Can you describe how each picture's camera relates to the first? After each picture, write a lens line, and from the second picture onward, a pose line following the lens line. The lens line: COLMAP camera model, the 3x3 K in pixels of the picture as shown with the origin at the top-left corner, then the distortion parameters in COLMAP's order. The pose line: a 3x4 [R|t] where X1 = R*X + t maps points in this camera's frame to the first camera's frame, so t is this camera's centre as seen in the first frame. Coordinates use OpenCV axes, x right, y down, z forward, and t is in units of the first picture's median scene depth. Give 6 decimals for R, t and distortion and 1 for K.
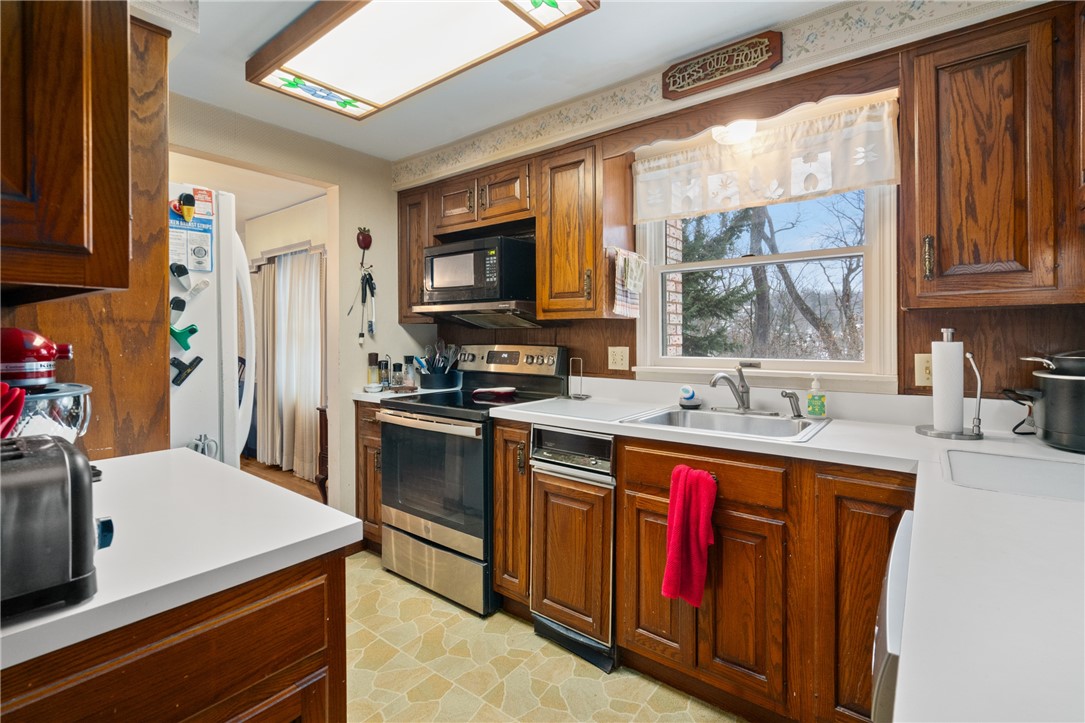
lens RADIAL K [[499.1, 0, 541.2], [0, 499.1, 348.6], [0, 0, 1]] dist [0.001145, 0.000051]
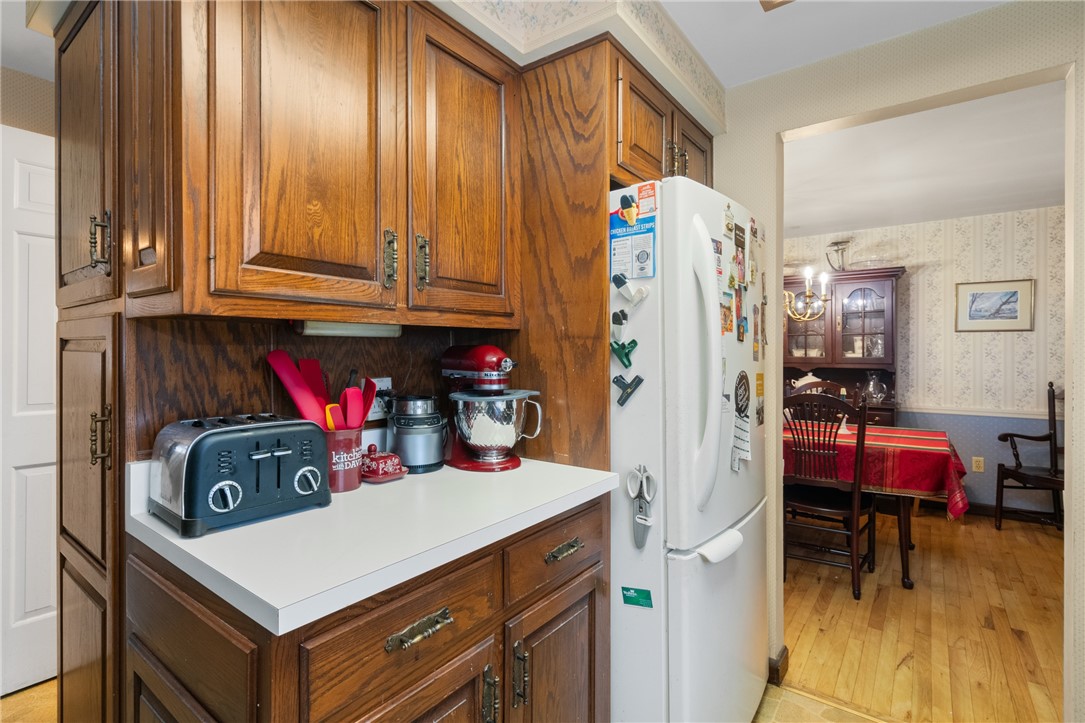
lens RADIAL K [[499.1, 0, 541.2], [0, 499.1, 348.6], [0, 0, 1]] dist [0.001145, 0.000051]
pose [[0.008455, -0.002154, -0.999962, 0.203584], [-0.031870, 0.999489, -0.002423, -0.025405], [0.999456, 0.031889, 0.008382, 0.869097]]
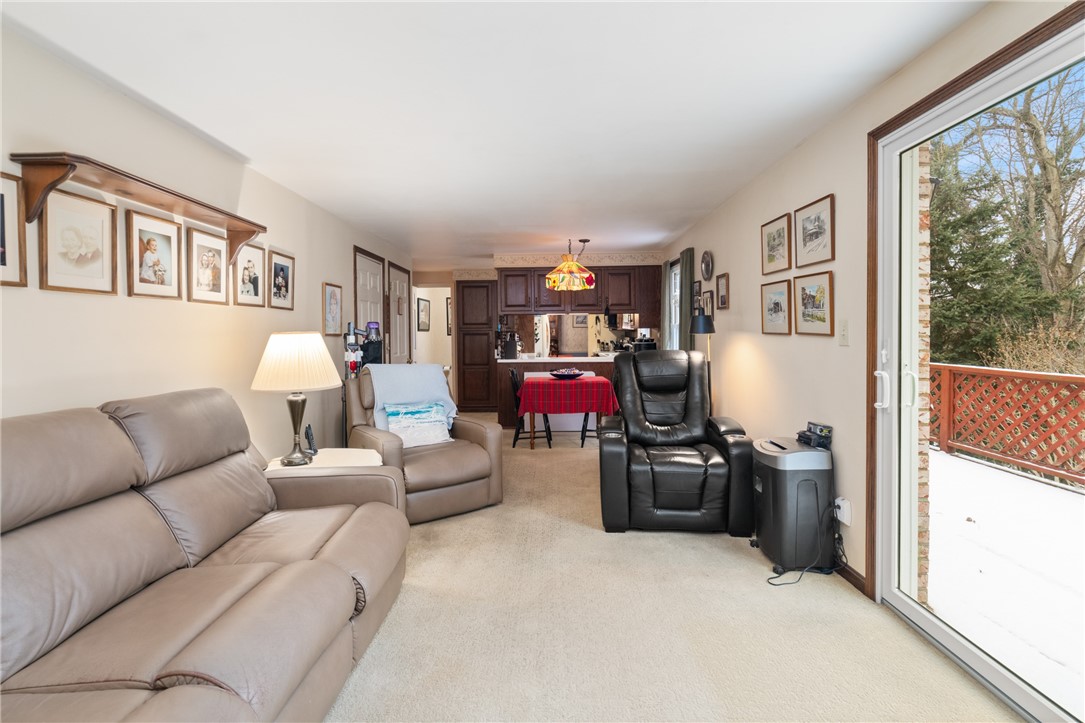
lens RADIAL K [[499.1, 0, 541.2], [0, 499.1, 348.6], [0, 0, 1]] dist [0.001145, 0.000051]
pose [[0.604030, 0.021525, -0.796671, 4.299336], [-0.015194, 0.999765, 0.015492, 0.051169], [0.796816, 0.002747, 0.604215, -2.715144]]
